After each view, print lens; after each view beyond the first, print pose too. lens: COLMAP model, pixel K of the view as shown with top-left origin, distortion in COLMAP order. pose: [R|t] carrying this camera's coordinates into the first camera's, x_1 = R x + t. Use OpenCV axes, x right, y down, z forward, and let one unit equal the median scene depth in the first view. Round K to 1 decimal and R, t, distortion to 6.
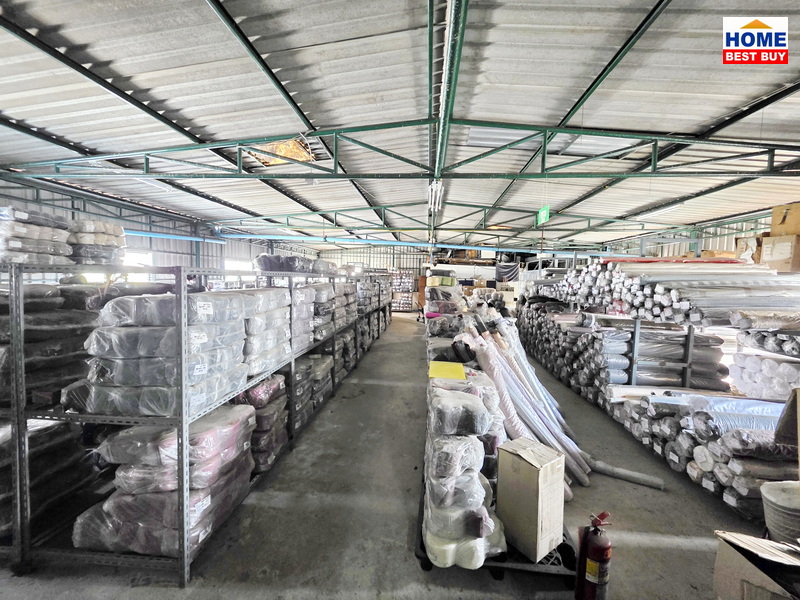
lens RADIAL K [[321.1, 0, 400.0], [0, 321.1, 300.0], [0, 0, 1]] dist [0.000703, 0.000422]
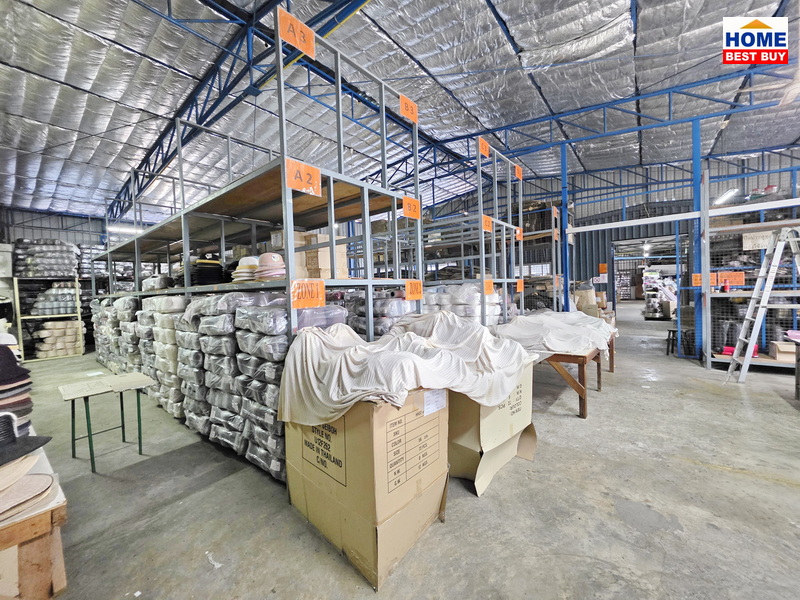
lens RADIAL K [[321.1, 0, 400.0], [0, 321.1, 300.0], [0, 0, 1]] dist [0.000703, 0.000422]
pose [[0.844176, -0.039594, -0.534602, -0.356590], [0.023492, 0.999043, -0.036895, 0.349786], [0.535551, 0.018587, 0.844298, -3.975285]]
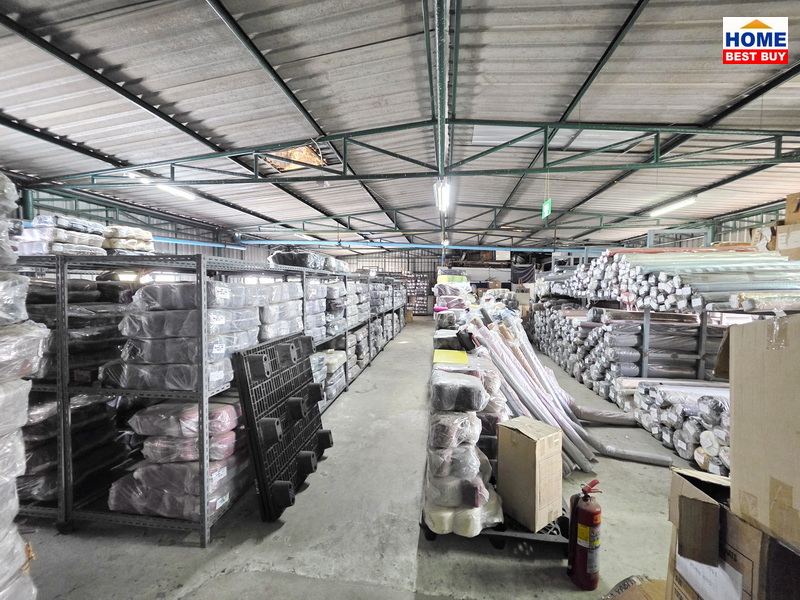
lens RADIAL K [[320.9, 0, 401.4], [0, 320.9, 300.3], [0, 0, 1]] dist [0.000314, 0.000189]
pose [[0.998705, -0.014206, -0.048858, 0.036664], [0.013339, 0.999748, -0.018033, 0.045636], [0.049102, 0.017358, 0.998643, -0.043378]]
